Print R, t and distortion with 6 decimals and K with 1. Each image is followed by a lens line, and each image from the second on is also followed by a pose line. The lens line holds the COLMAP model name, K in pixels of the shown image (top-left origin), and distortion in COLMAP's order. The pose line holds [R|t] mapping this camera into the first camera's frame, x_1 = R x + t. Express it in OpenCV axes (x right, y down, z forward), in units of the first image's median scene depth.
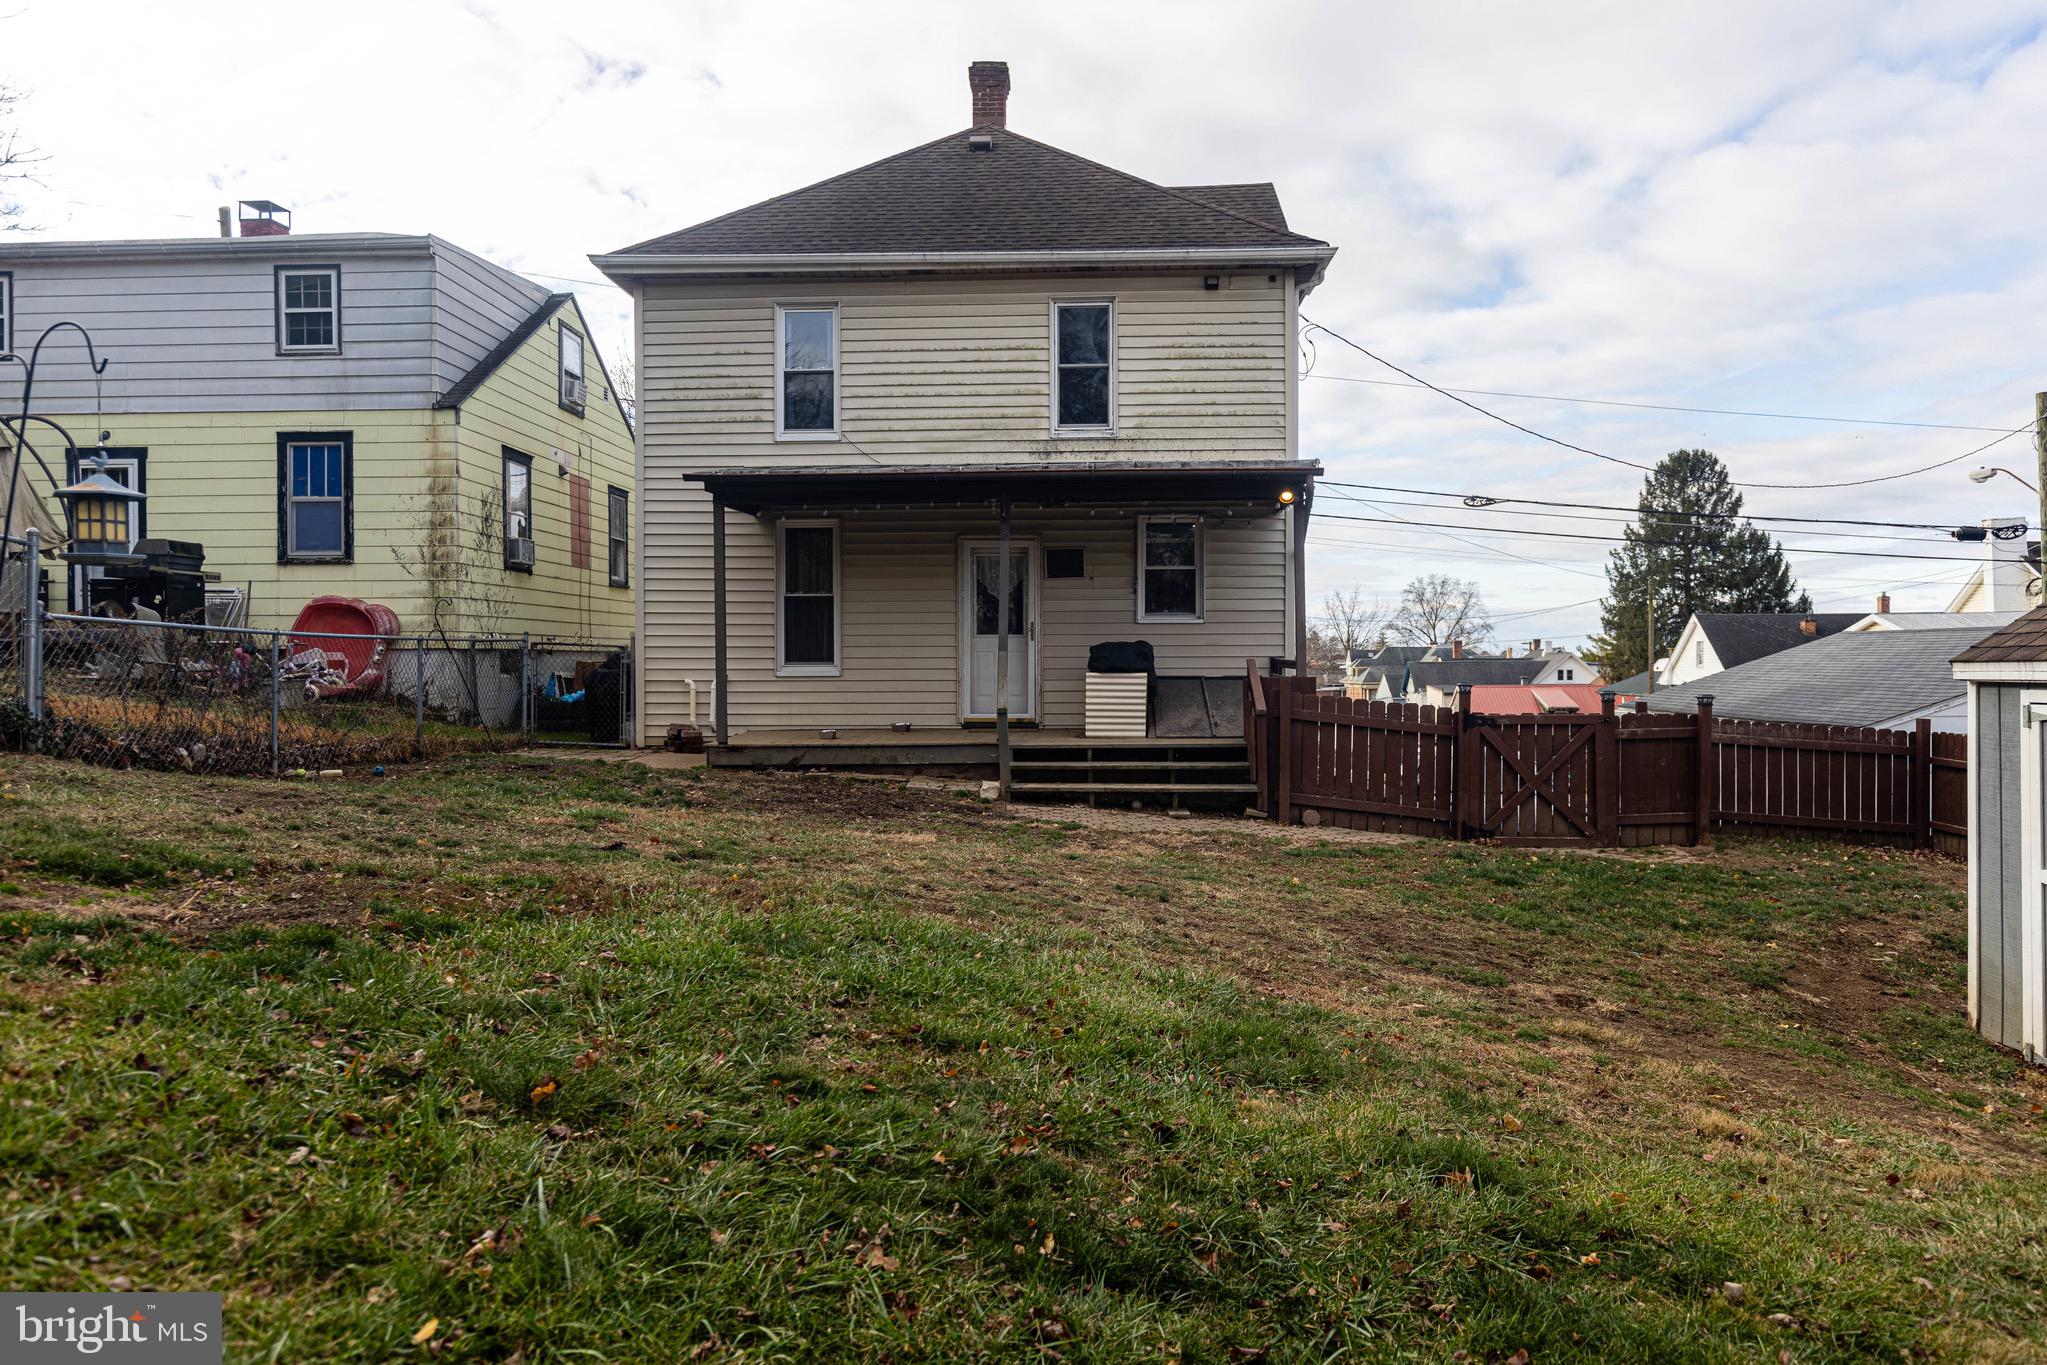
lens RADIAL K [[1422.4, 0, 1024.5], [0, 1422.4, 679.6], [0, 0, 1]] dist [0.001891, 0.000268]
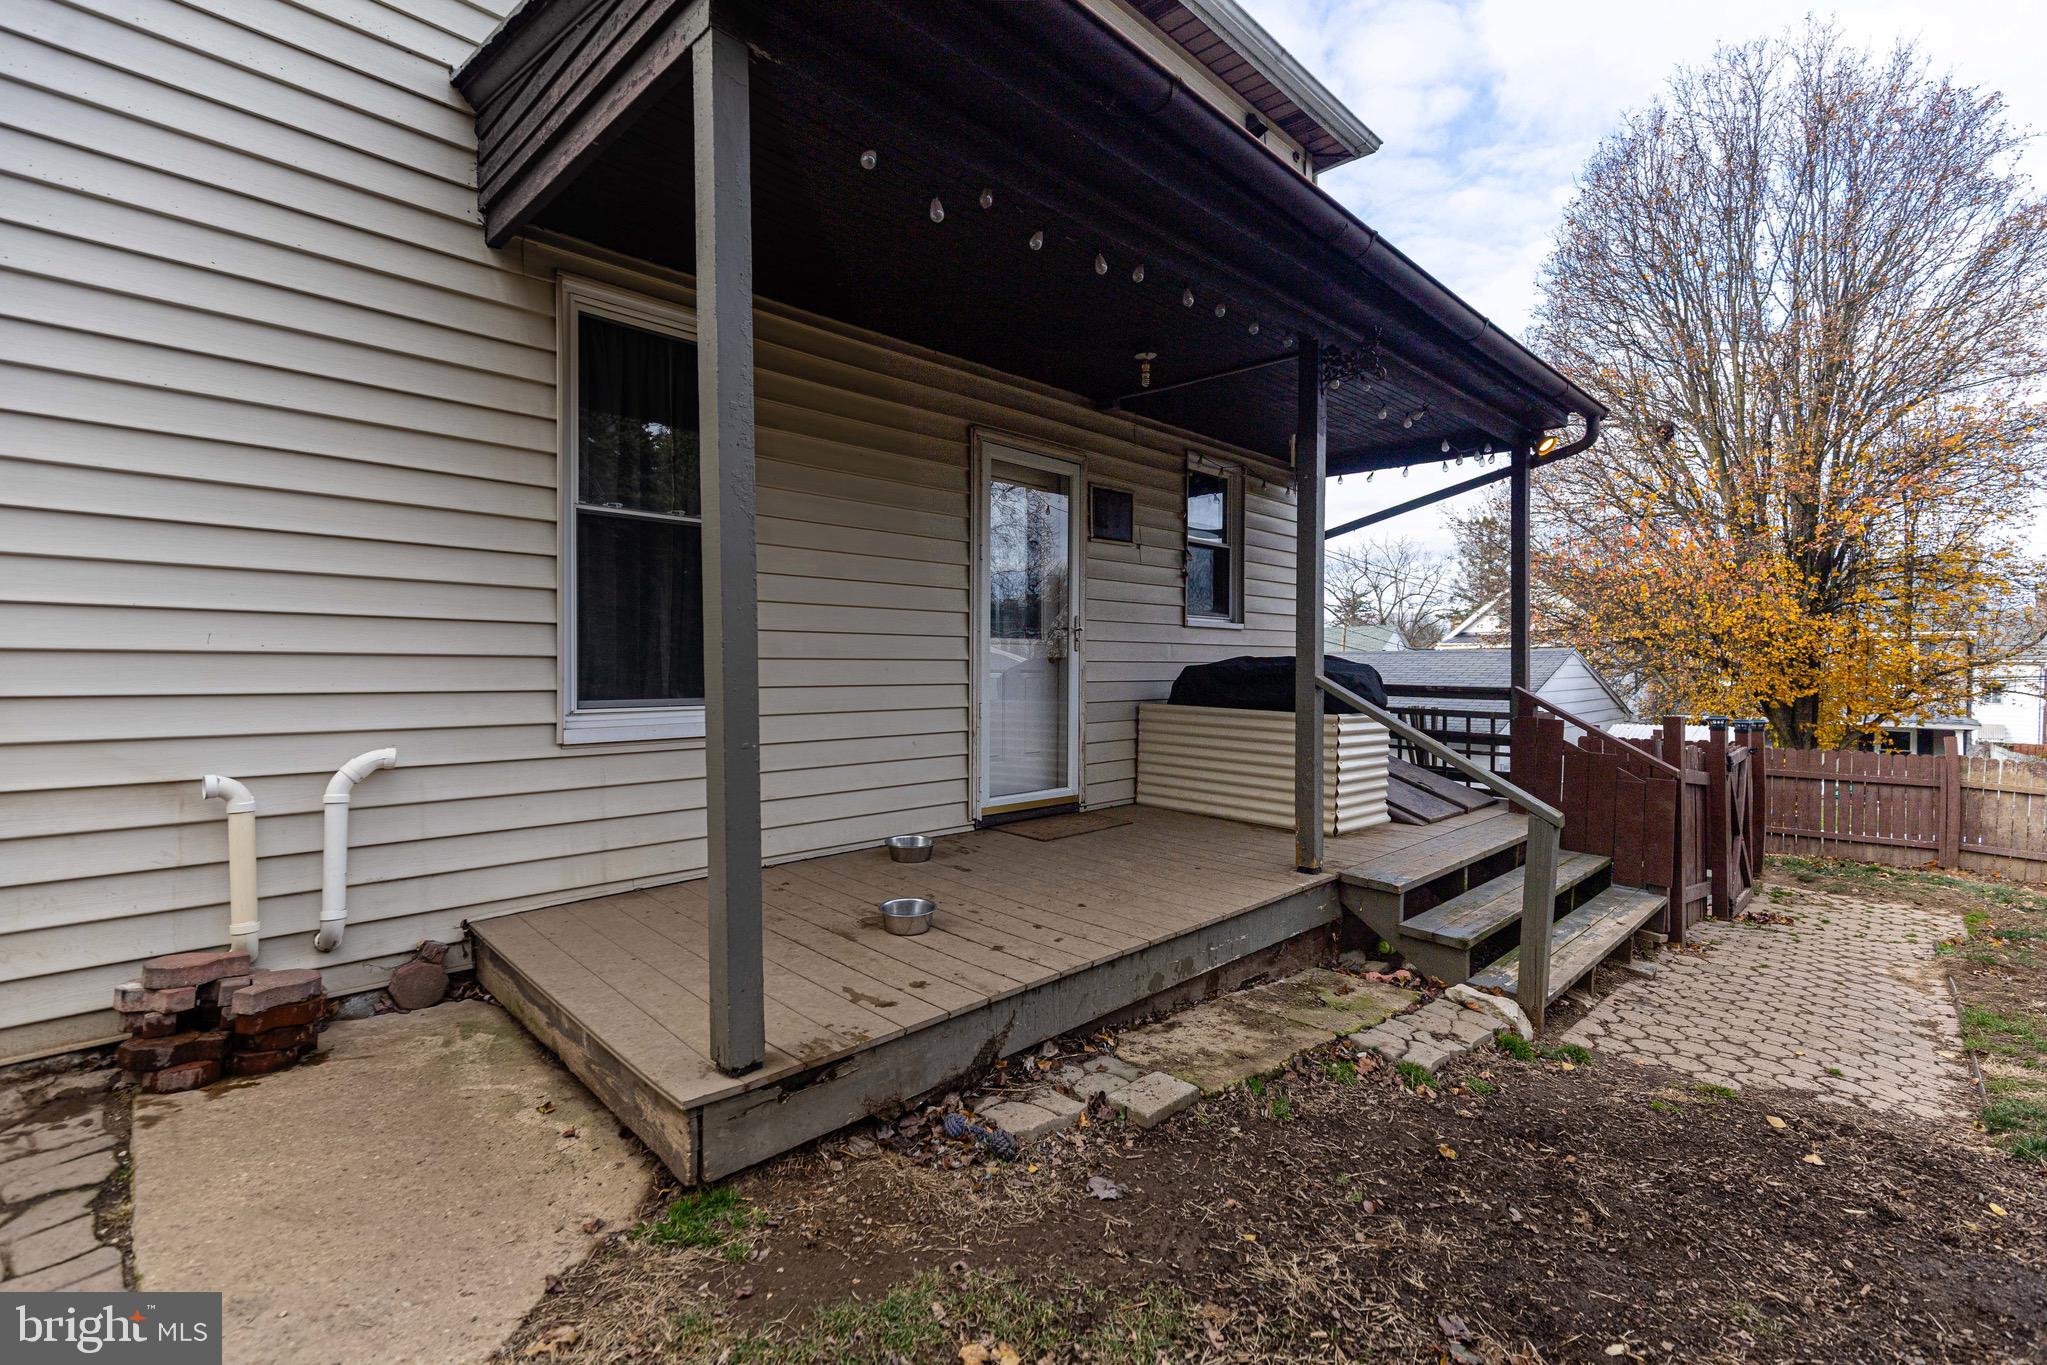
lens RADIAL K [[918.7, 0, 1017.6], [0, 918.7, 684.9], [0, 0, 1]] dist [0.008759, -0.000759]
pose [[0.669845, -0.009353, 0.742442, -0.266869], [0.004563, 0.999954, 0.008480, -0.017717], [-0.742487, -0.002292, 0.669856, 0.781373]]
